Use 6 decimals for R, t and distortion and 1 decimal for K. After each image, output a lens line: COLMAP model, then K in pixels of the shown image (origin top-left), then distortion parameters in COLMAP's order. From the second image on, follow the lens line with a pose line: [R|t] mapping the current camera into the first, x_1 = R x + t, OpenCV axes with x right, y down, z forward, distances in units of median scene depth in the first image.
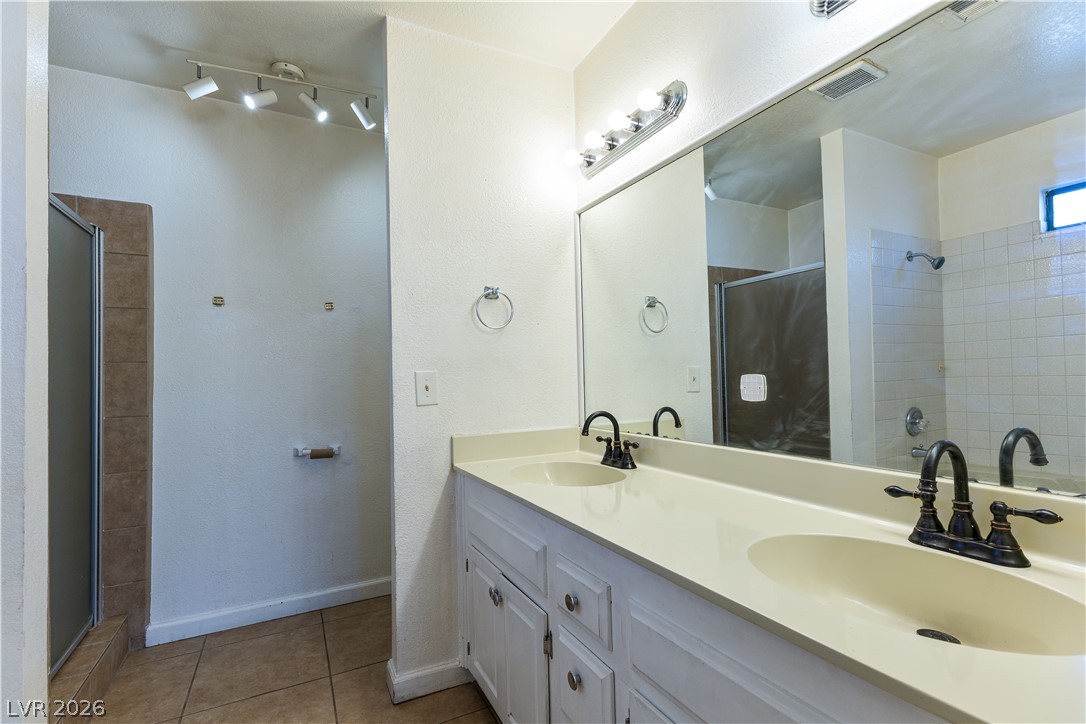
lens RADIAL K [[496.4, 0, 534.2], [0, 496.4, 360.4], [0, 0, 1]] dist [-0.003946, -0.000384]
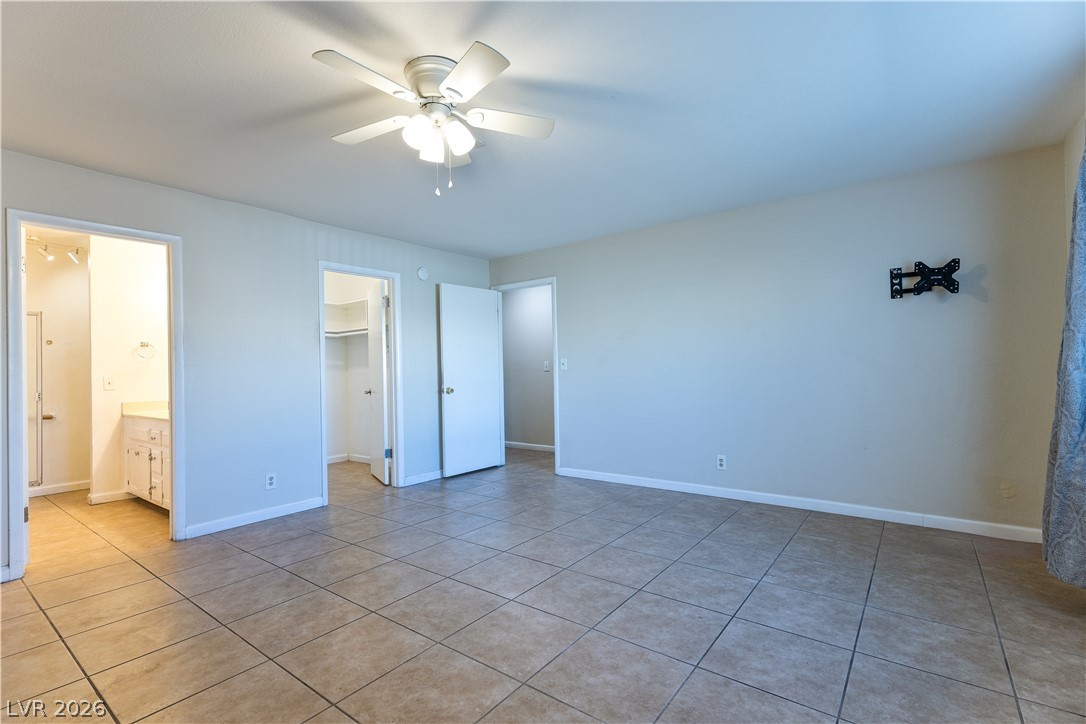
lens RADIAL K [[496.4, 0, 543.7], [0, 496.4, 363.5], [0, 0, 1]] dist [-0.003946, -0.000384]
pose [[0.892870, 0.011088, 0.450178, 0.618963], [-0.017525, 0.999795, 0.010133, -0.109458], [-0.449973, -0.016937, 0.892881, -2.229029]]
